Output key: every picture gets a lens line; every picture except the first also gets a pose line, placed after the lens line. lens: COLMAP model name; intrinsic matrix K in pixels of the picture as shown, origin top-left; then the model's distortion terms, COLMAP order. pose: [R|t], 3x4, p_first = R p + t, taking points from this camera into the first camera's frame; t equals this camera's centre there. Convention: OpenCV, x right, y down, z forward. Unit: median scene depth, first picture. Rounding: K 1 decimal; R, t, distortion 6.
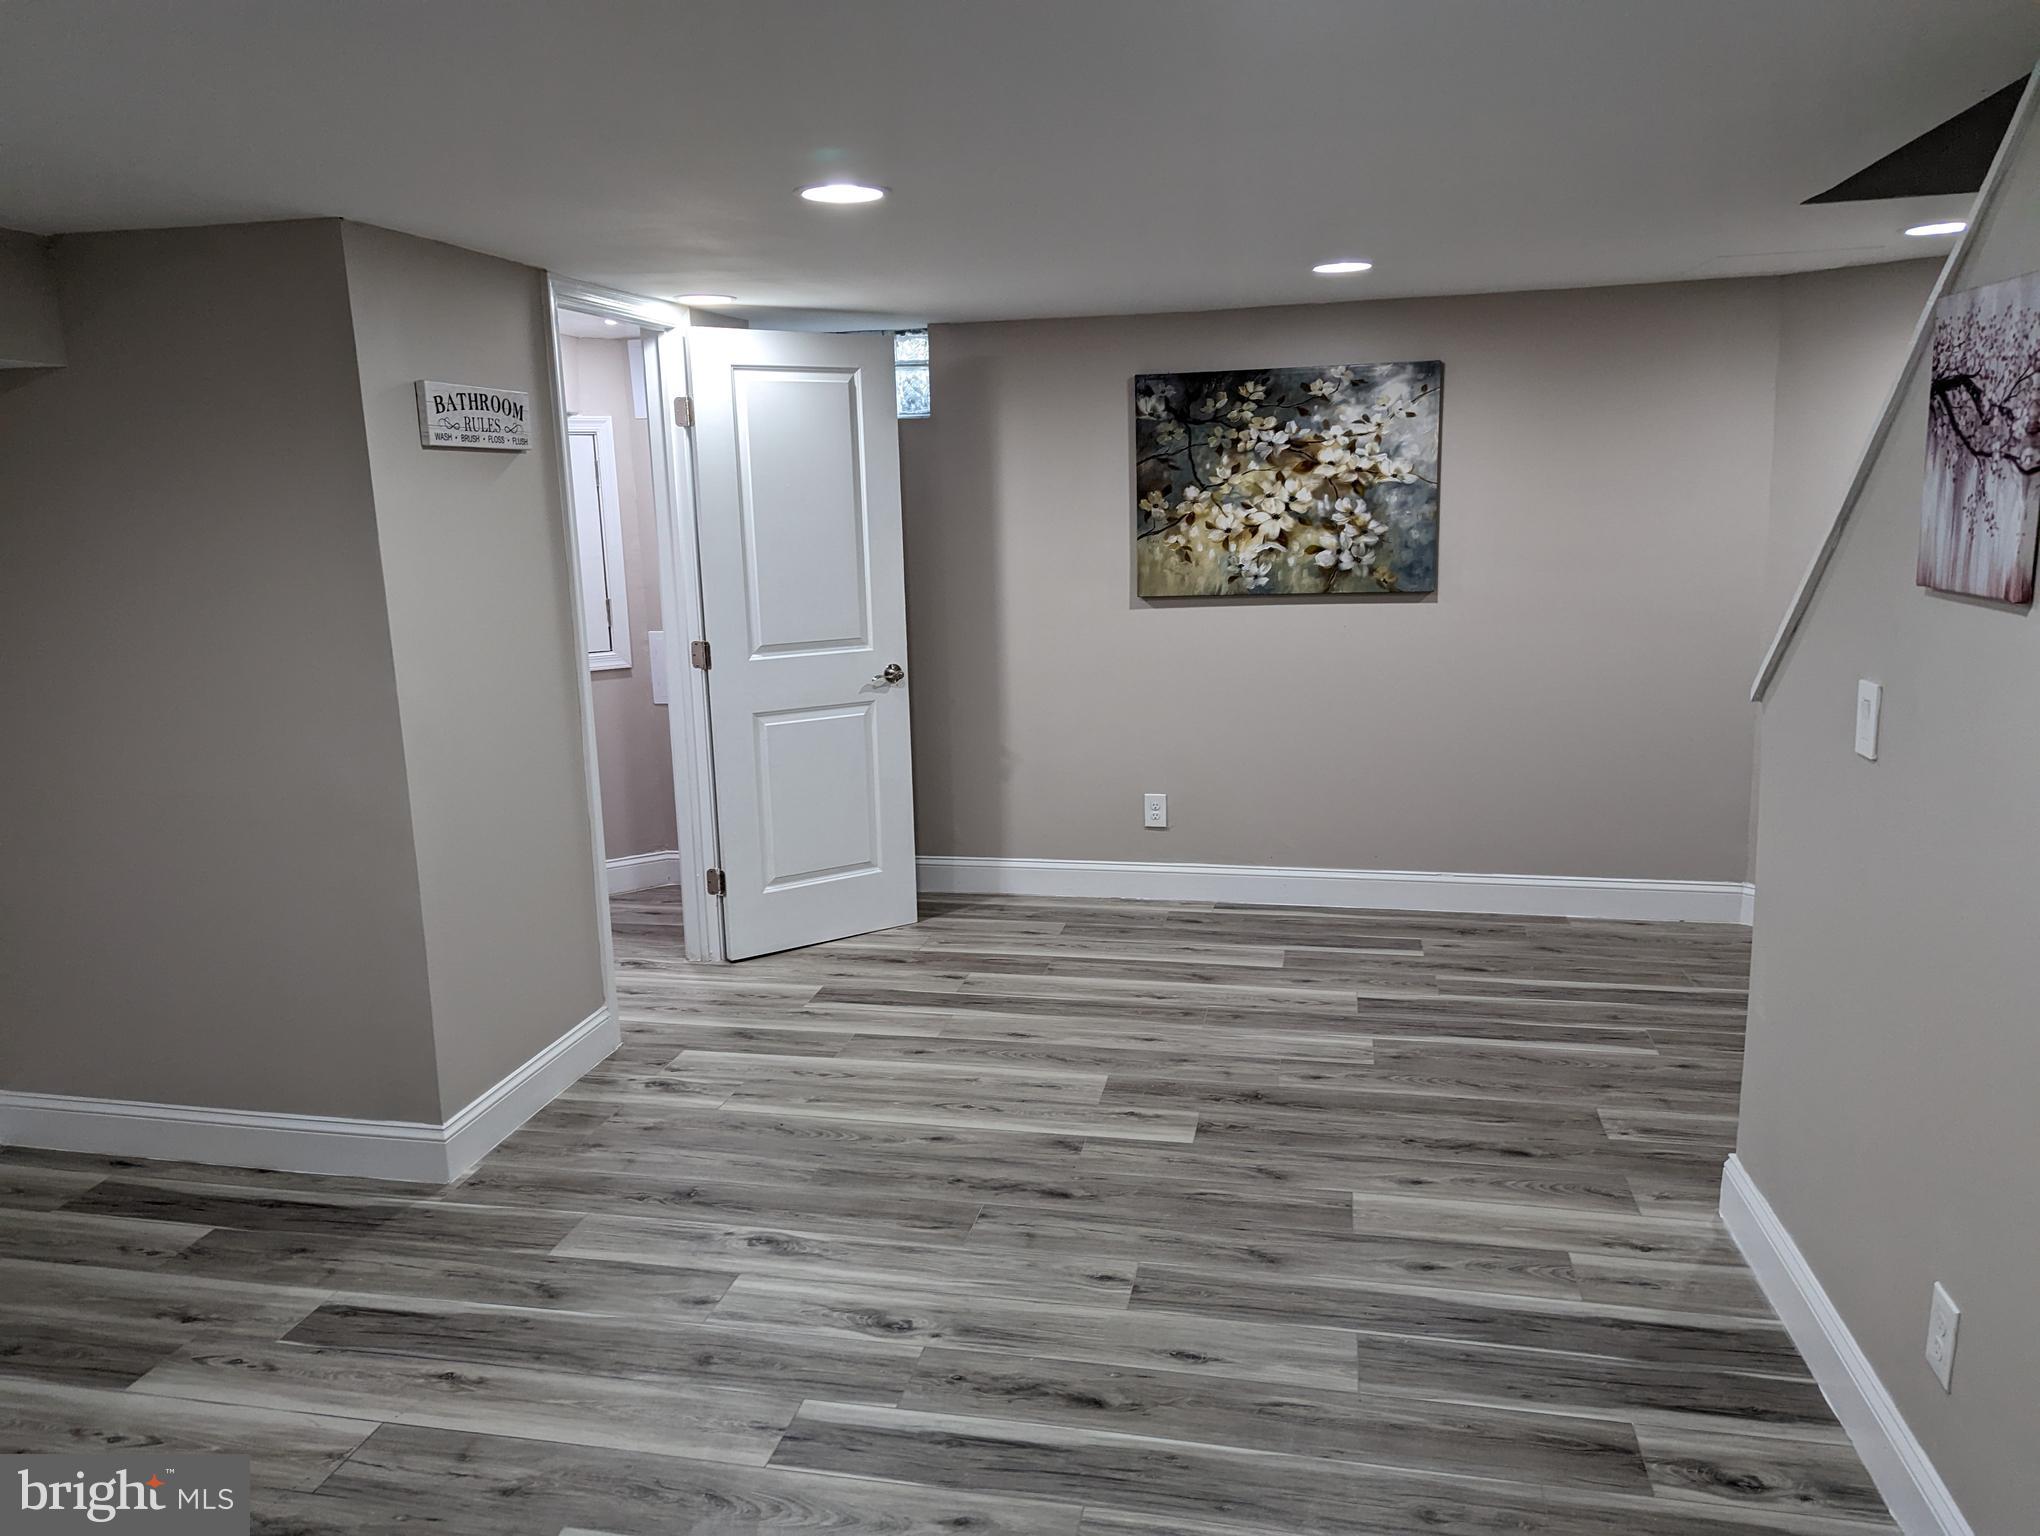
lens RADIAL K [[1453.2, 0, 1017.4], [0, 1453.2, 766.6], [0, 0, 1]] dist [0.057013, -0.059727]
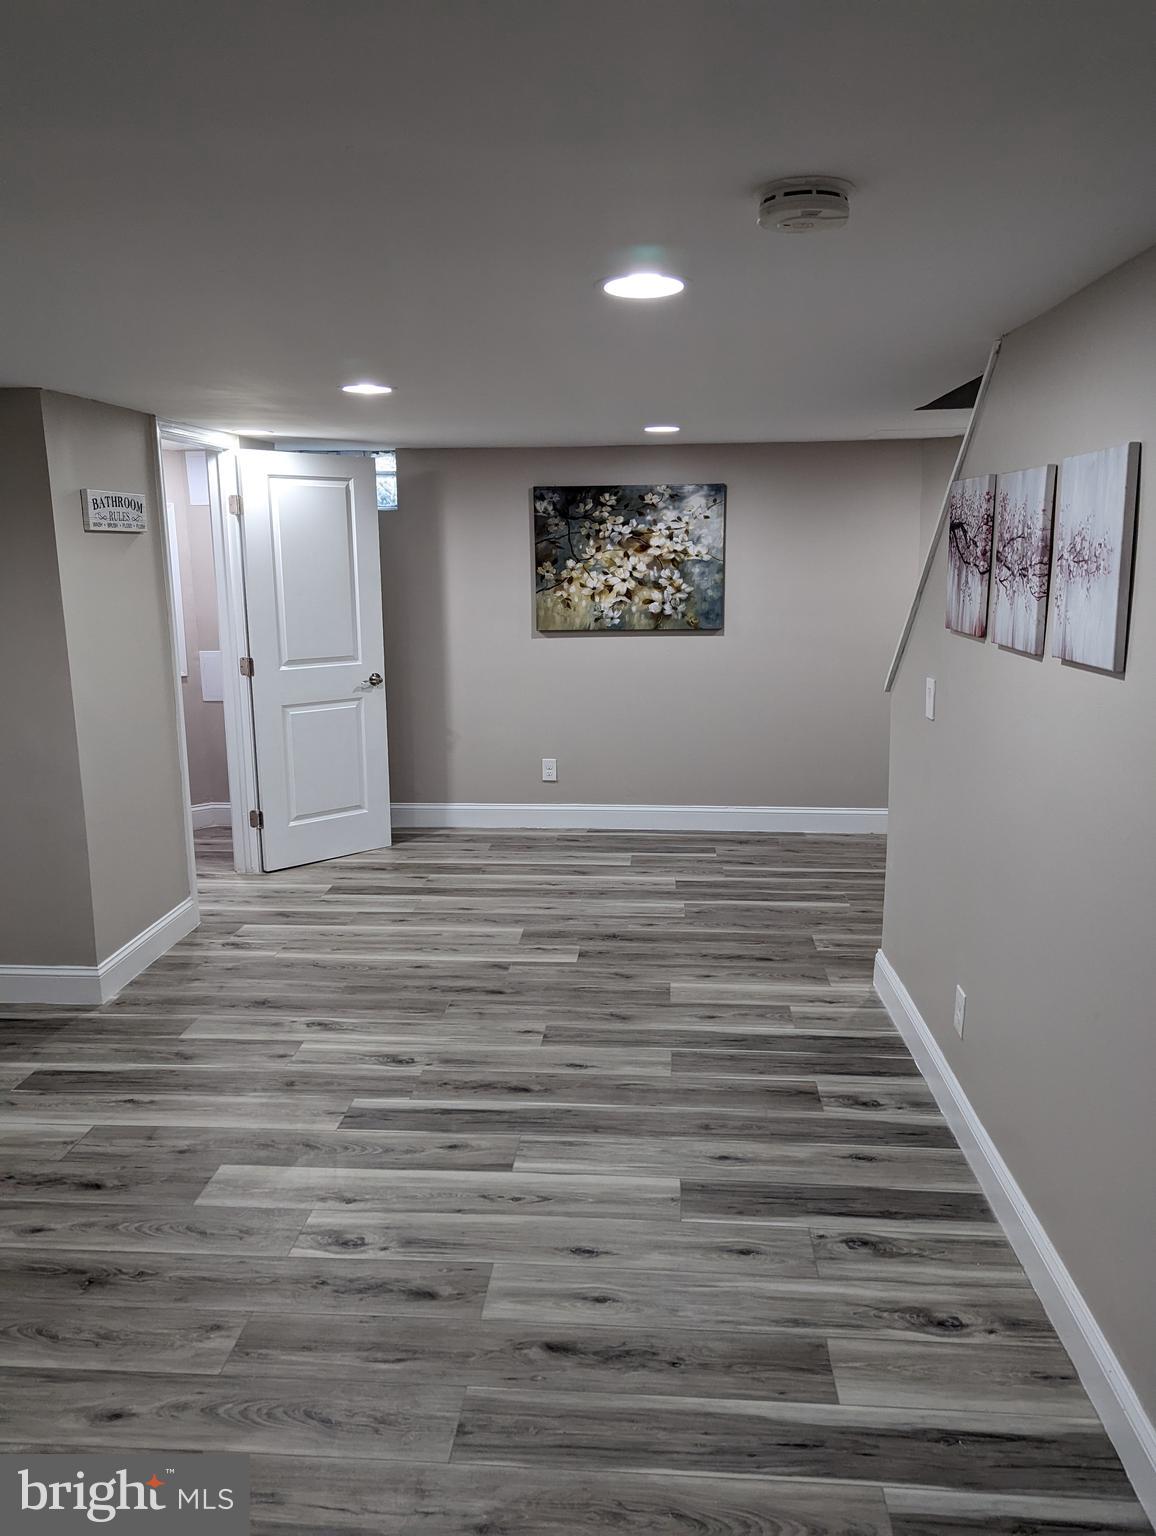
lens RADIAL K [[1091.6, 0, 591.8], [0, 1091.6, 761.0], [0, 0, 1]] dist [0.061761, -0.061517]
pose [[0.989802, -0.008843, 0.142176, -0.041222], [0.008418, 0.999958, 0.003585, 0.029429], [-0.142201, -0.002352, 0.989835, -0.254128]]
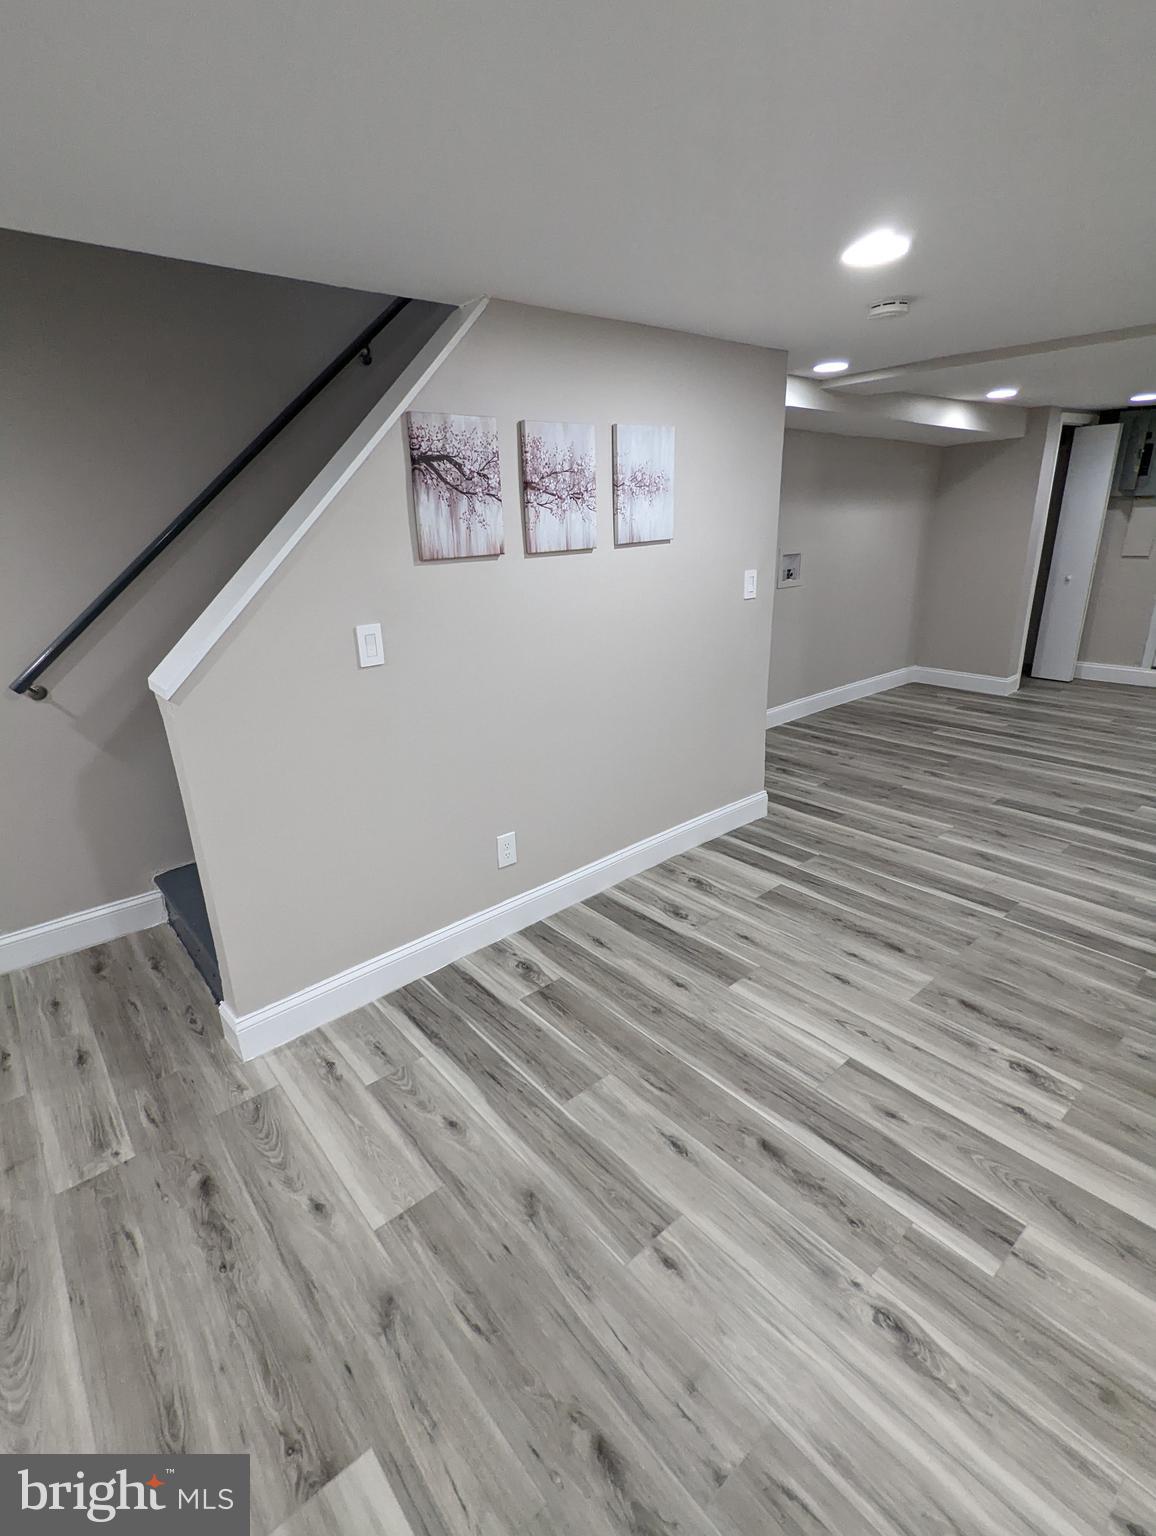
lens RADIAL K [[735.4, 0, 567.6], [0, 735.4, 769.2], [0, 0, 1]] dist [-0.000116, -0.002185]
pose [[-0.790652, -0.151876, 0.593130, -0.134292], [0.168798, 0.877132, 0.449607, -0.201663], [-0.588538, 0.455601, -0.667870, 1.163136]]
